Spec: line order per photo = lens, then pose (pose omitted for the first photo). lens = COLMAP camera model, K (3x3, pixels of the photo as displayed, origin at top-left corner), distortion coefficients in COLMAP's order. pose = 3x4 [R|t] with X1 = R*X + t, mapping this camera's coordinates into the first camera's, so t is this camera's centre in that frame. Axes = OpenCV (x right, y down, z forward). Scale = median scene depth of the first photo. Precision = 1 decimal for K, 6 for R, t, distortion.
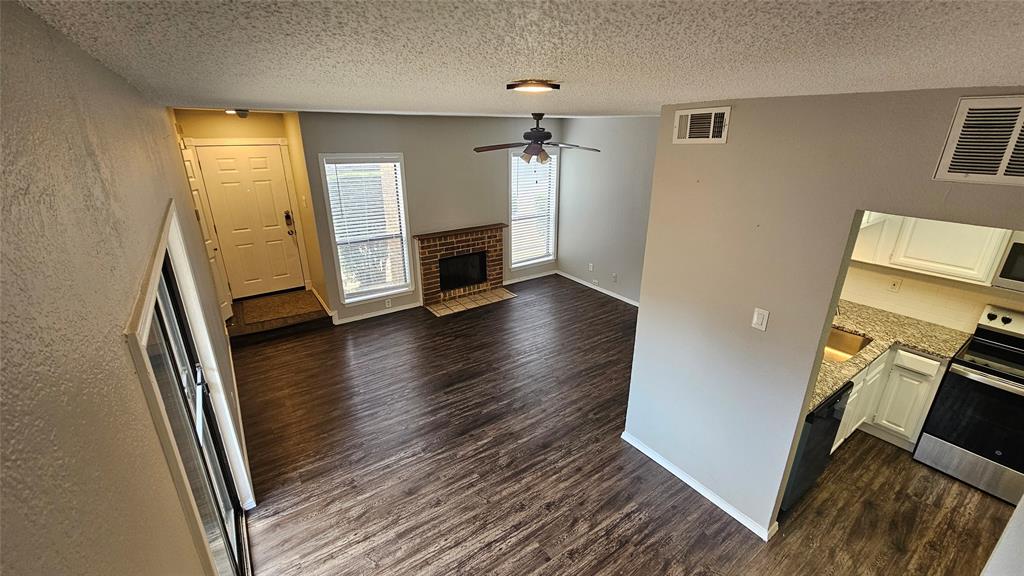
lens RADIAL K [[421.4, 0, 510.9], [0, 421.4, 282.2], [0, 0, 1]] dist [0.000165, 0.000193]
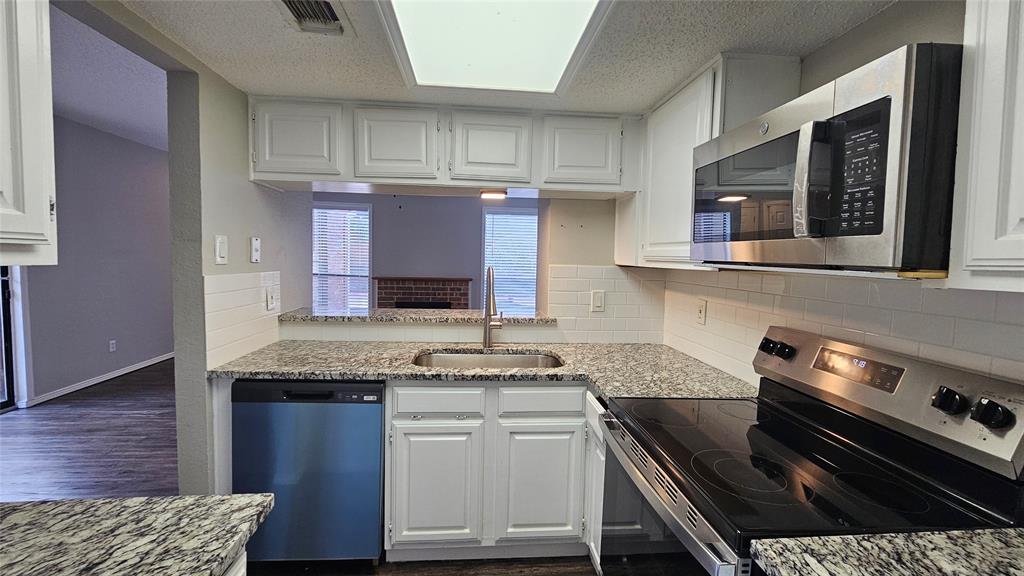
lens RADIAL K [[421.4, 0, 510.9], [0, 421.4, 282.2], [0, 0, 1]] dist [0.000165, 0.000193]
pose [[0.867480, 0.046973, -0.495249, 0.616924], [-0.188765, 0.952160, -0.240332, 0.099907], [0.460267, 0.301969, 0.834847, 0.246683]]
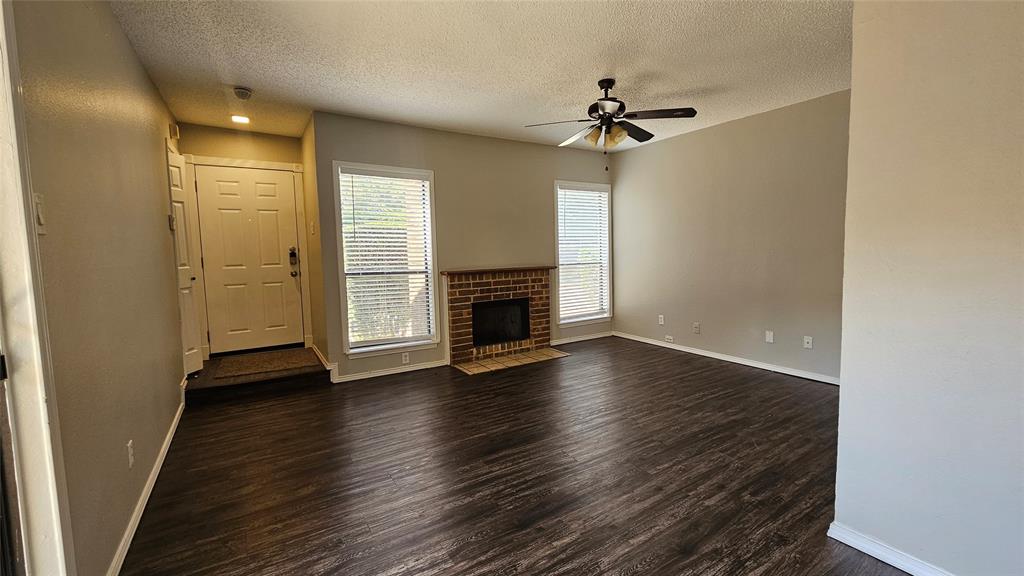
lens RADIAL K [[421.4, 0, 510.9], [0, 421.4, 282.2], [0, 0, 1]] dist [0.000165, 0.000193]
pose [[0.998503, -0.020305, -0.050797, -0.058491], [0.006063, 0.963918, -0.266129, 0.122353], [0.054368, 0.265422, 0.962598, 0.237964]]
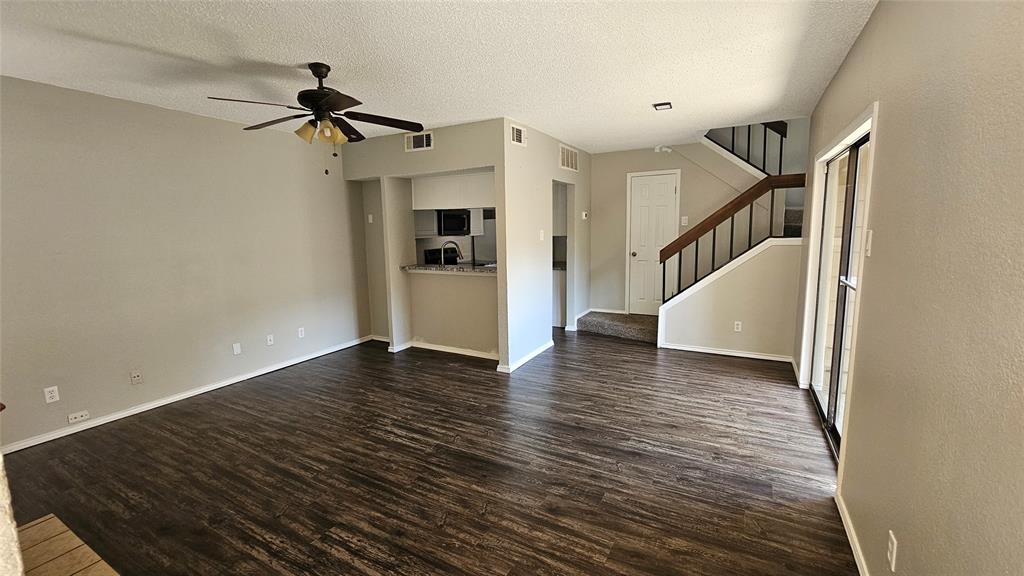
lens RADIAL K [[421.4, 0, 510.9], [0, 421.4, 282.2], [0, 0, 1]] dist [0.000165, 0.000193]
pose [[-0.437689, -0.113013, 0.891996, -0.496566], [0.320533, 0.907276, 0.272230, -0.130001], [-0.840052, 0.405067, -0.360880, 0.810688]]
